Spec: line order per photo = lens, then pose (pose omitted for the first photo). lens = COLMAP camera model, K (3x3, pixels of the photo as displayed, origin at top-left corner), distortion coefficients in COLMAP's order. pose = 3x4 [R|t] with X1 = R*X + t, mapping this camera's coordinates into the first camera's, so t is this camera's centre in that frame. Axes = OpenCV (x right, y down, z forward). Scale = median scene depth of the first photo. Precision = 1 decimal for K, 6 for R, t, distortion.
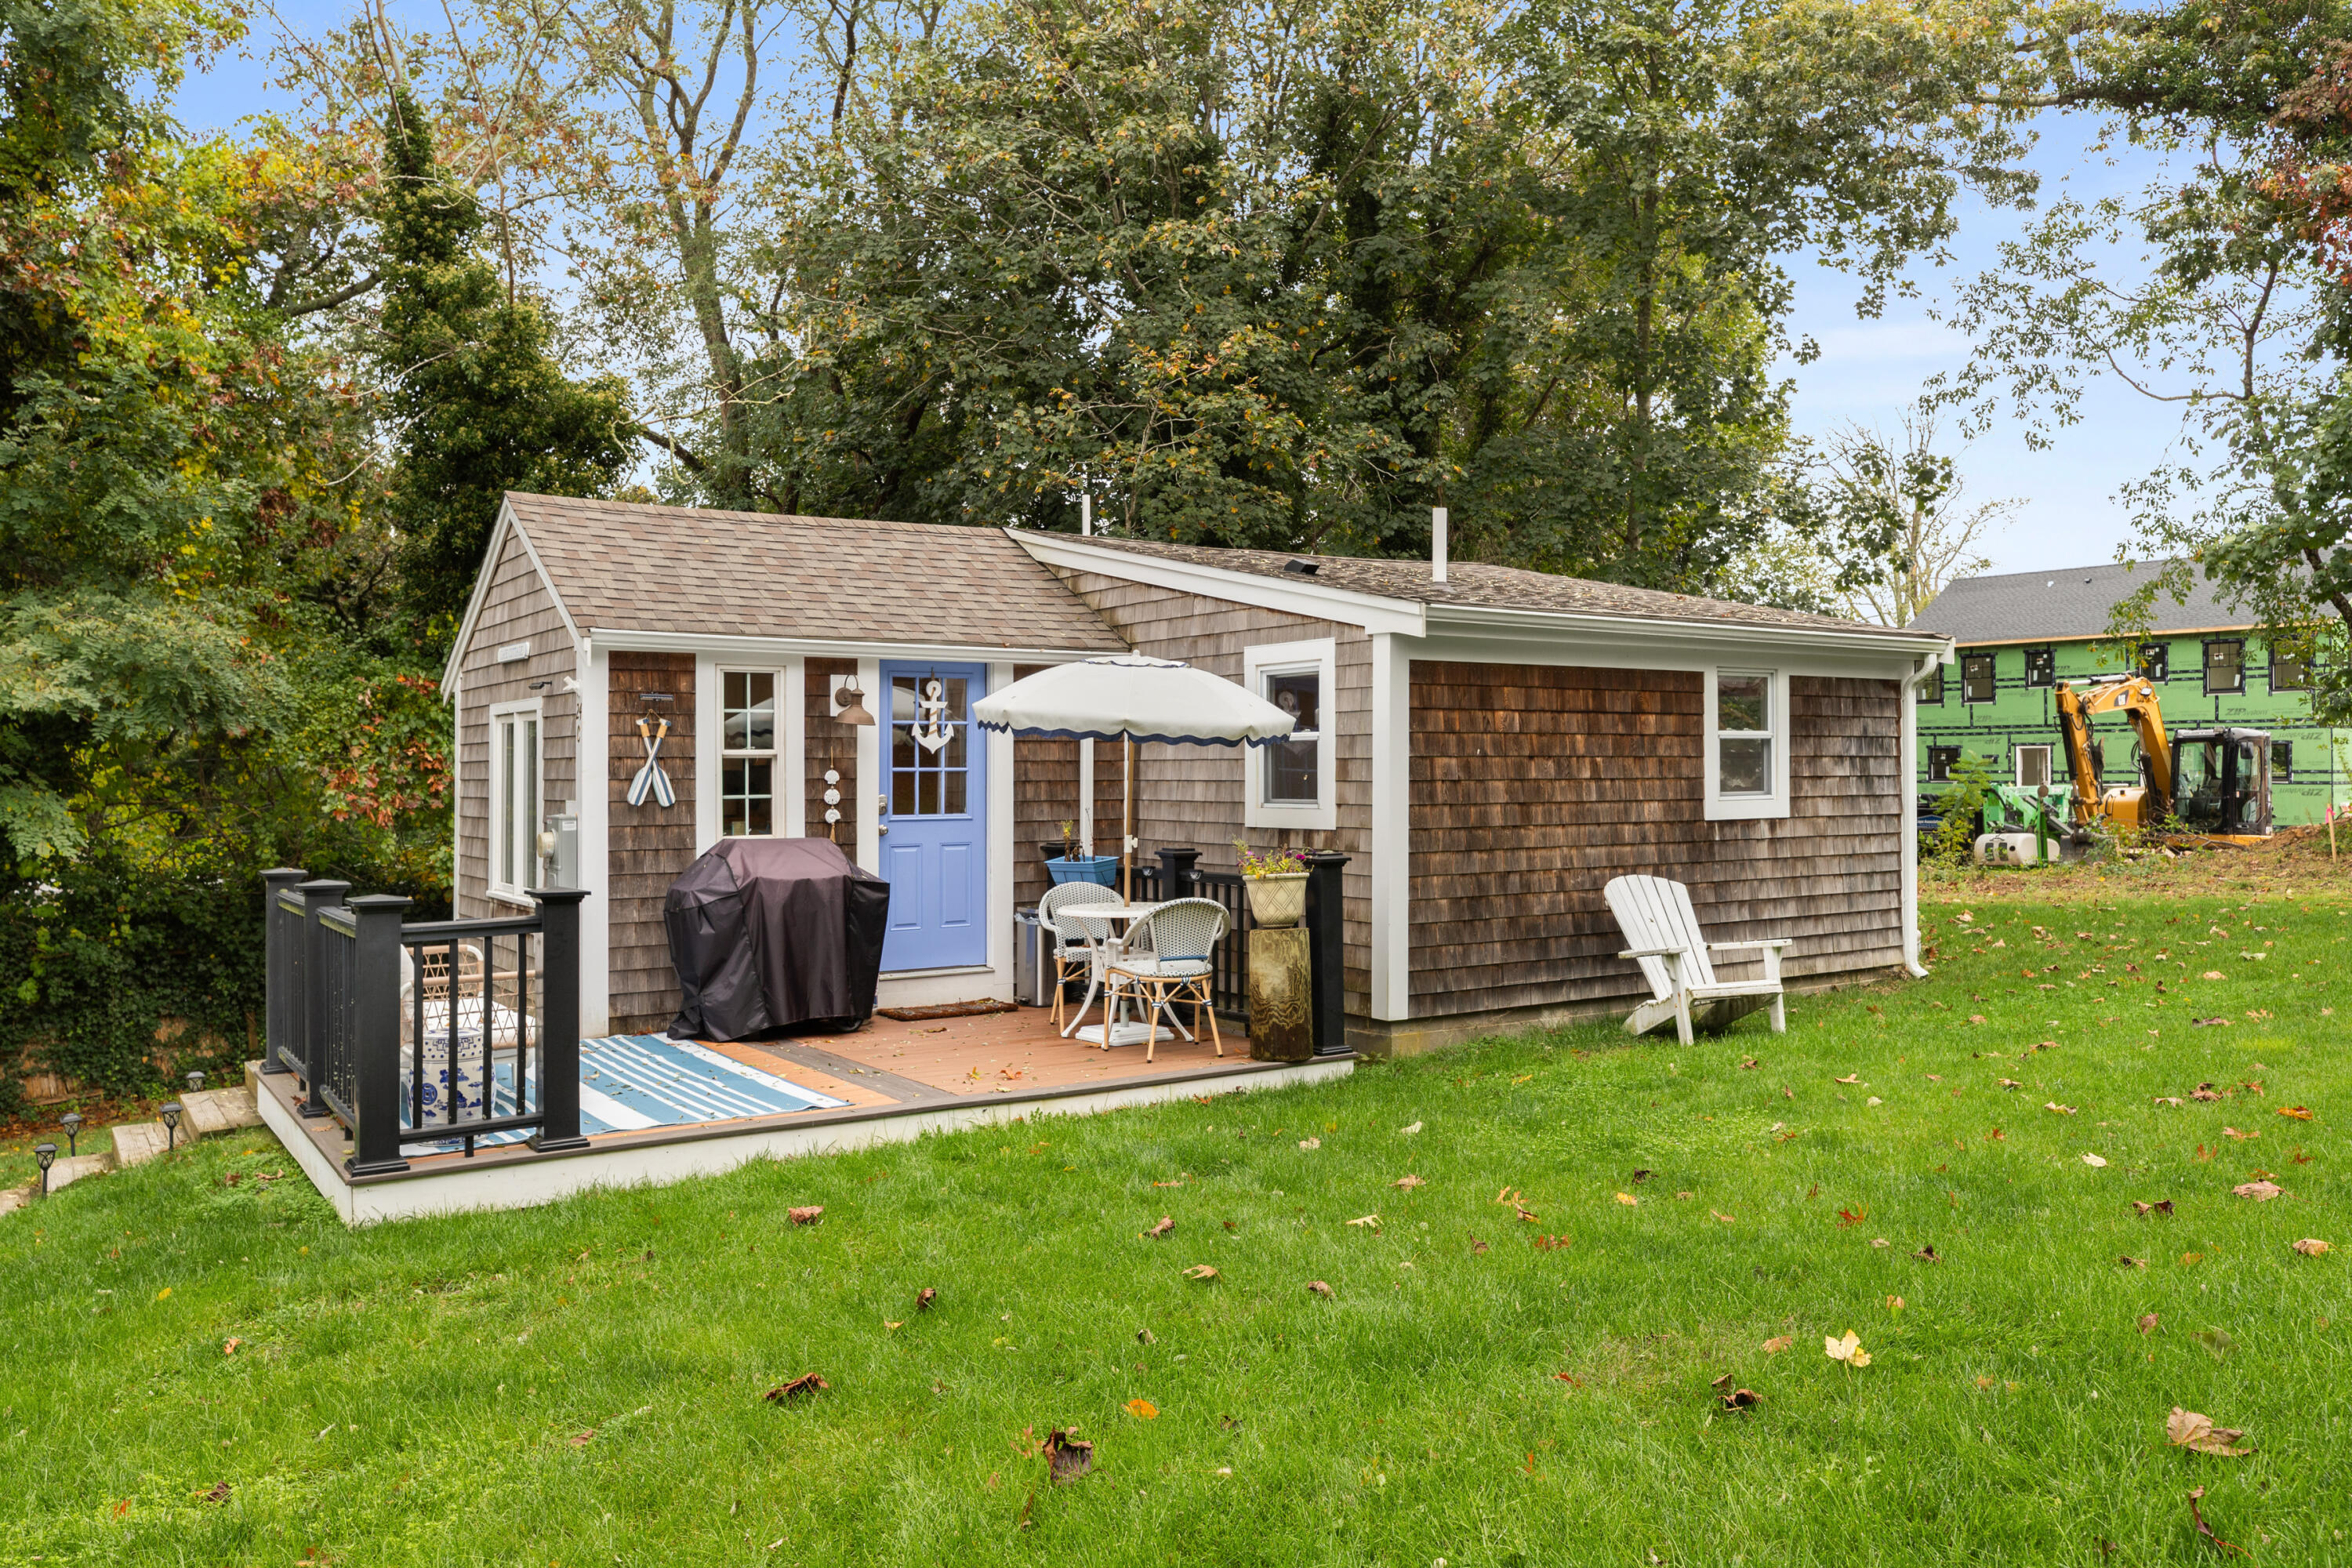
lens RADIAL K [[1734.6, 0, 1173.5], [0, 1734.6, 778.7], [0, 0, 1]] dist [0.020150, -0.000901]
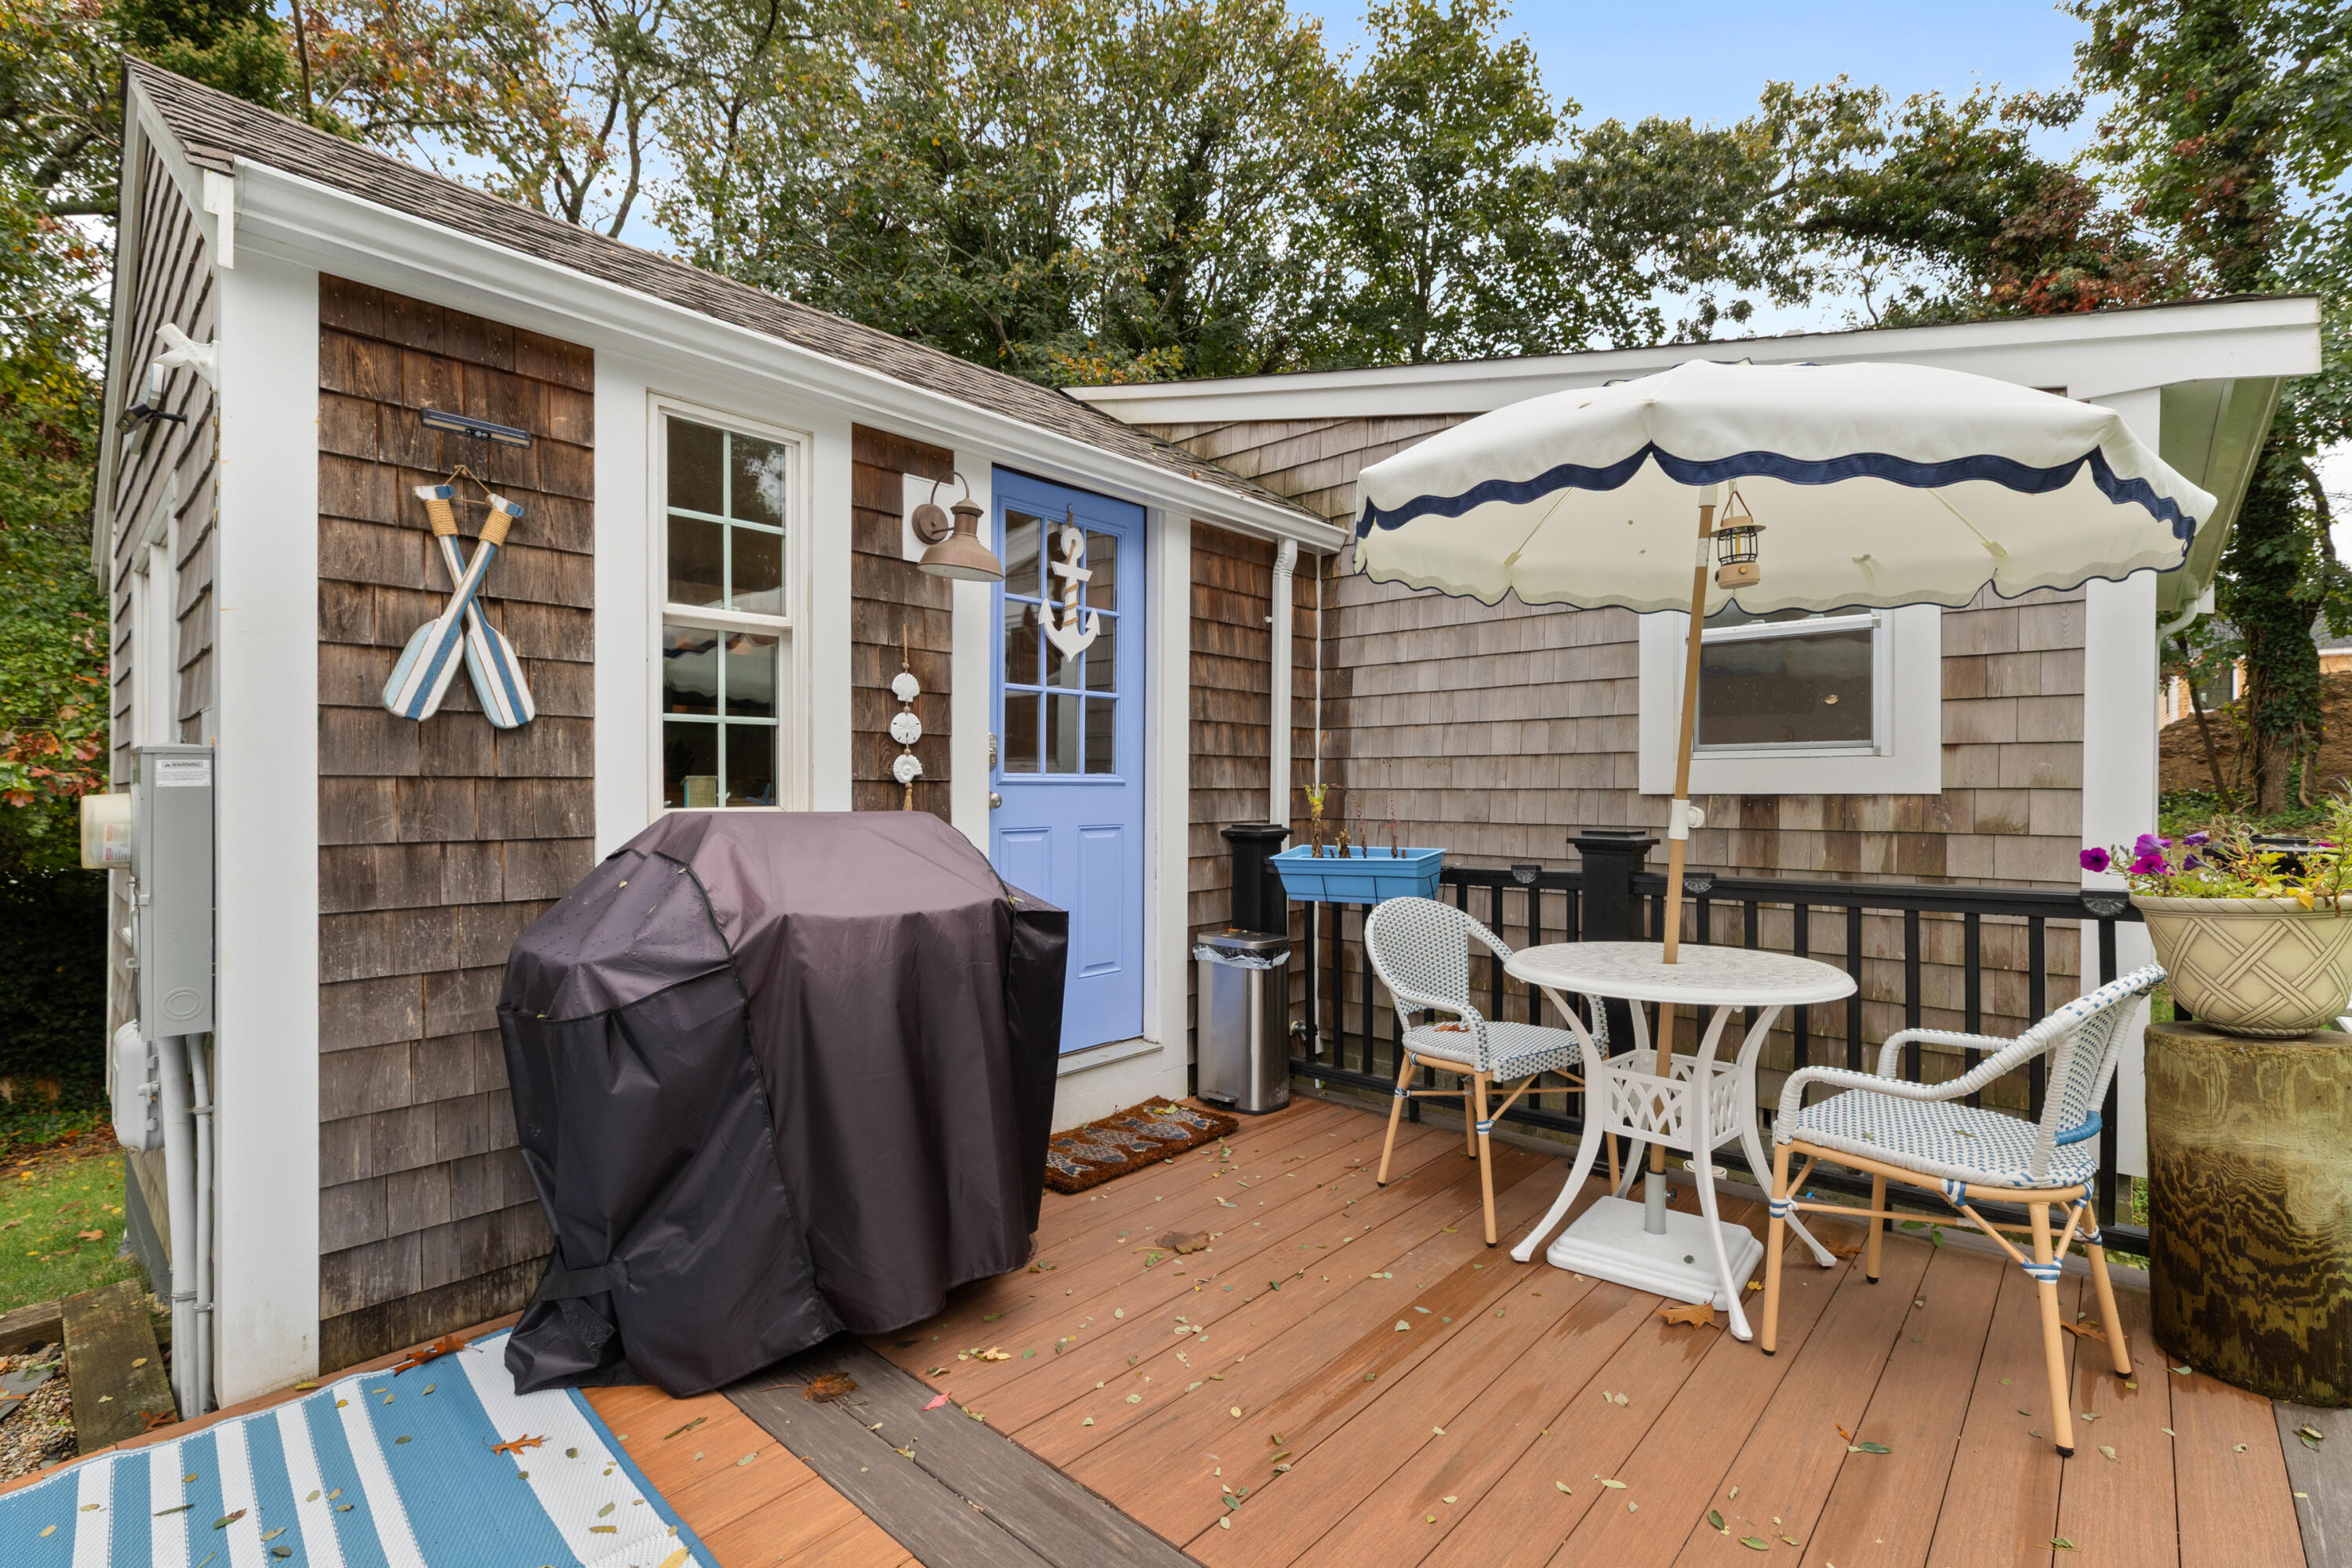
lens RADIAL K [[1054.8, 0, 1182.5], [0, 1054.8, 794.4], [0, 0, 1]] dist [-0.001577, 0.003539]
pose [[0.968277, 0.002490, 0.249867, -0.197075], [-0.002275, 0.999997, -0.001152, 0.029066], [-0.249869, 0.000547, 0.968279, 0.705377]]
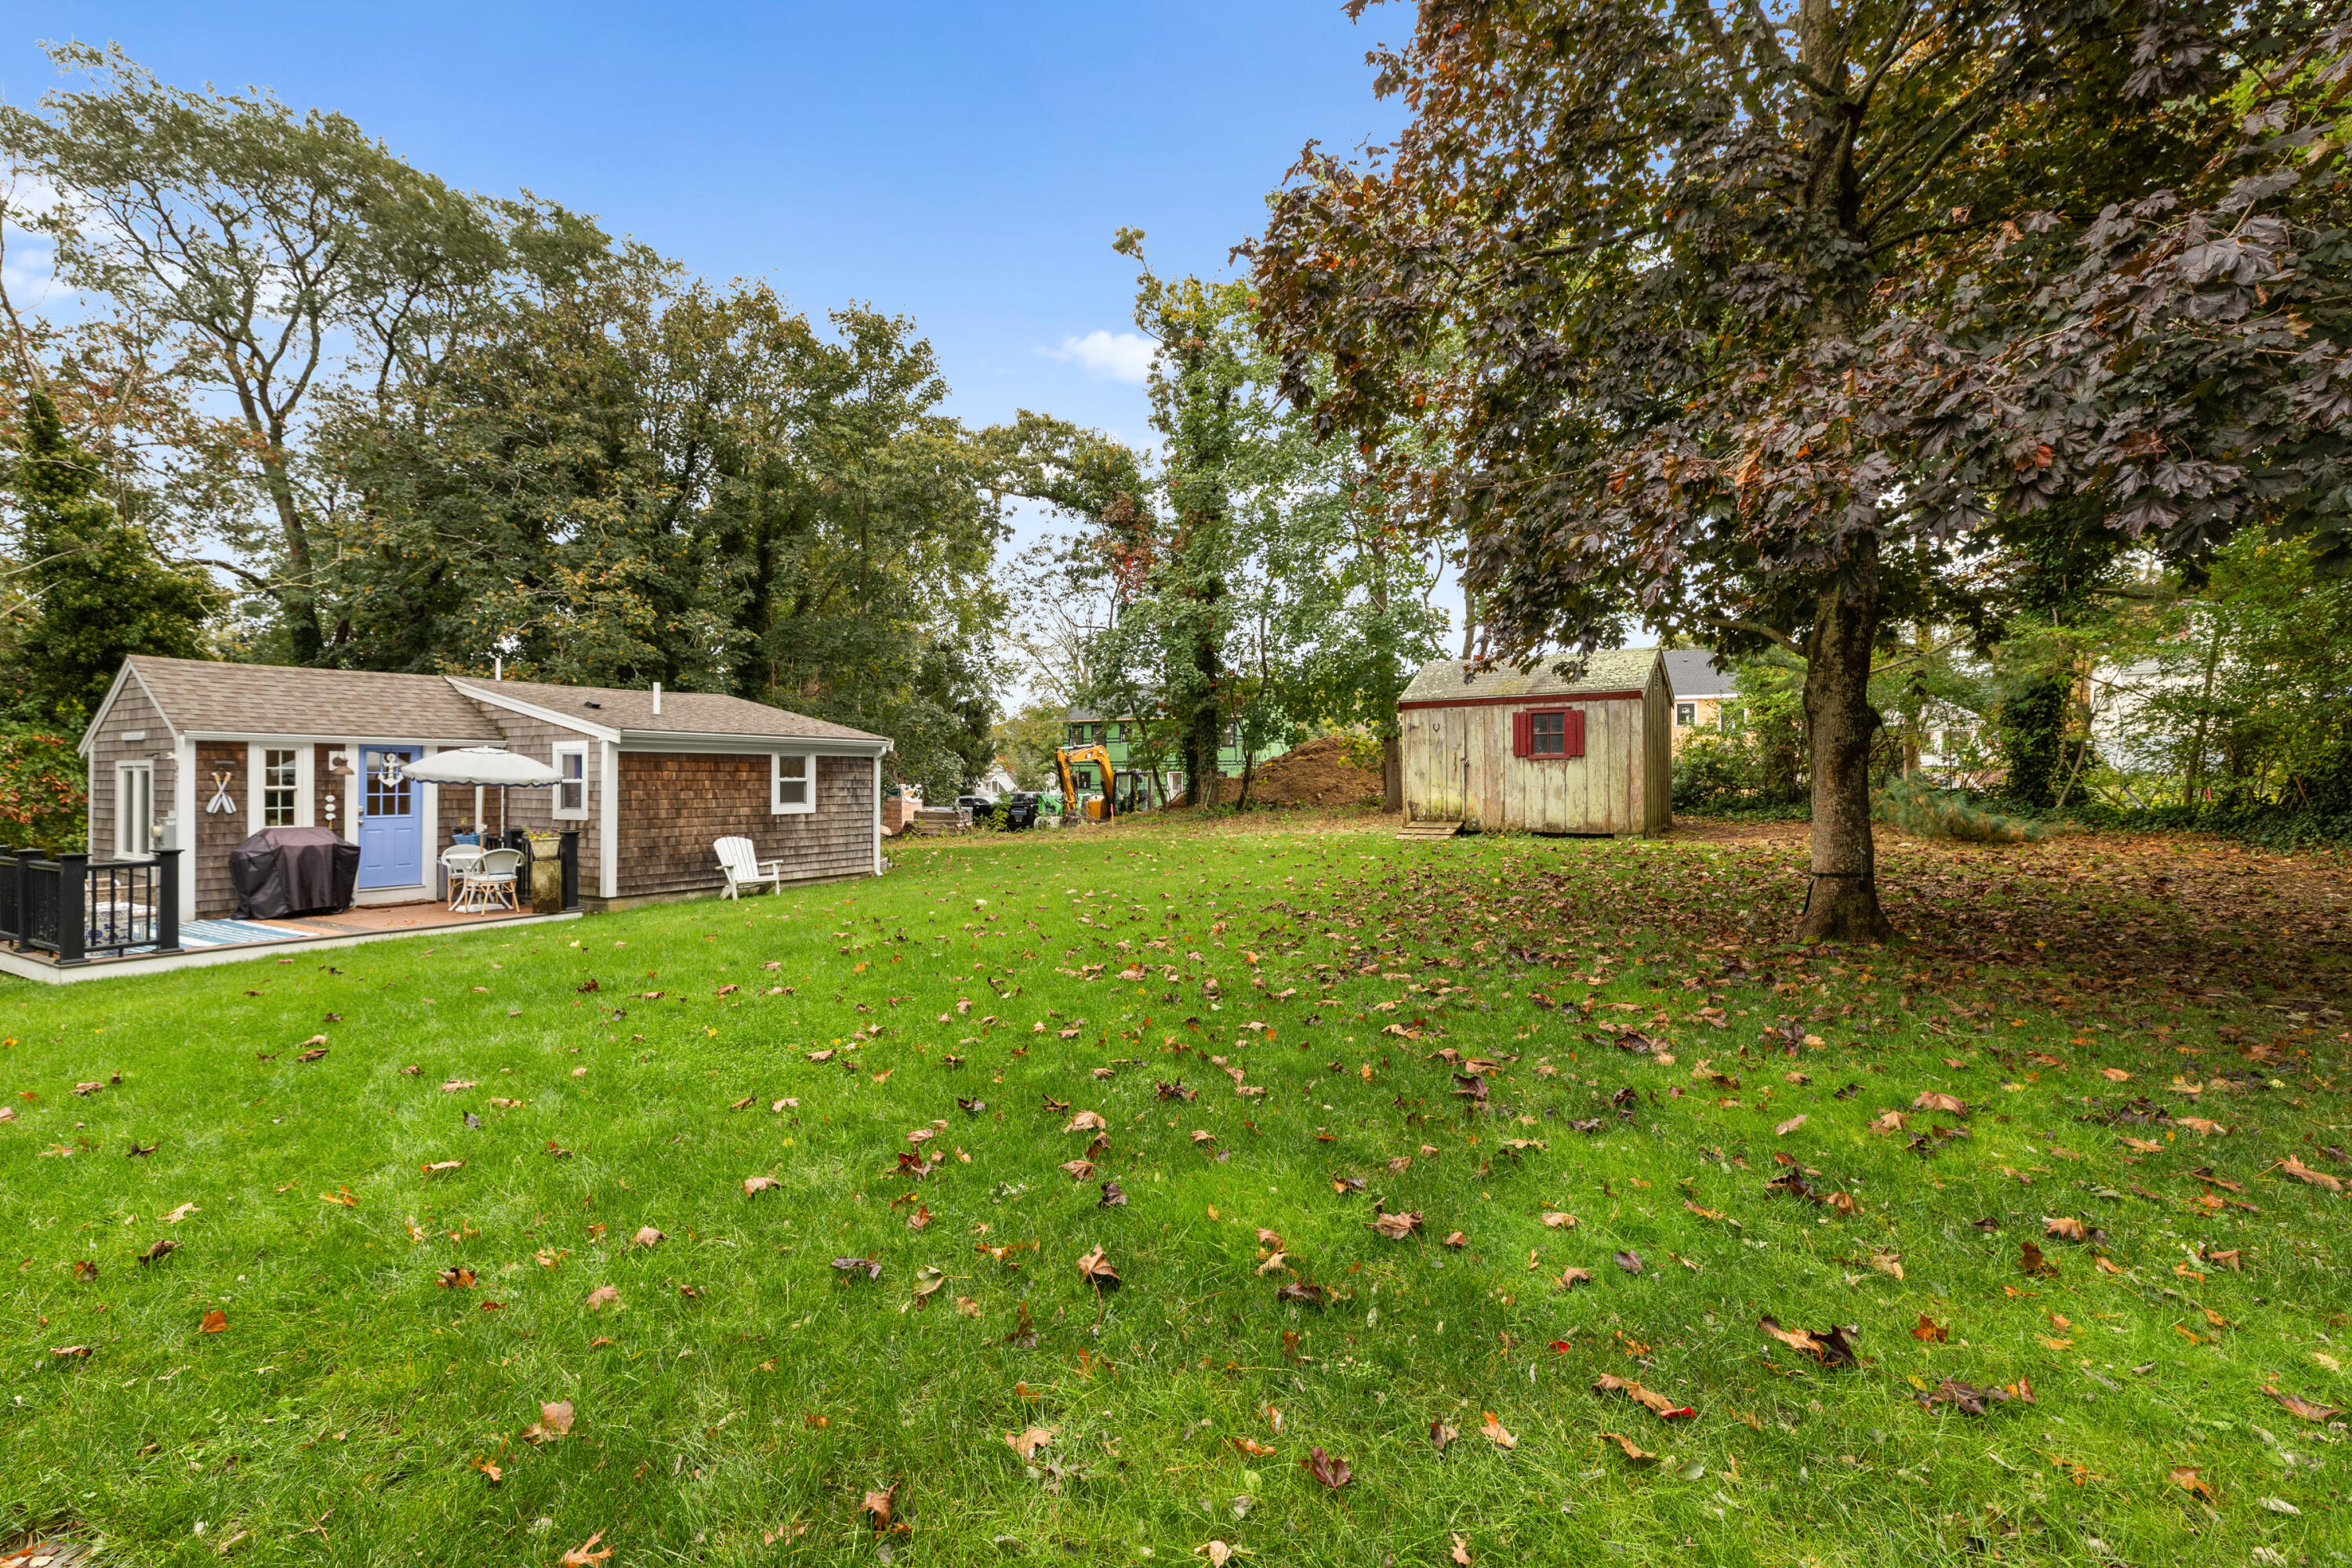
lens RADIAL K [[1054.8, 0, 1183.0], [0, 1054.8, 786.9], [0, 0, 1]] dist [-0.001577, 0.003539]
pose [[0.906553, 0.001329, 0.422090, 0.213002], [-0.002551, 0.999994, 0.002331, -0.021392], [-0.422084, -0.003189, 0.906551, -0.644255]]
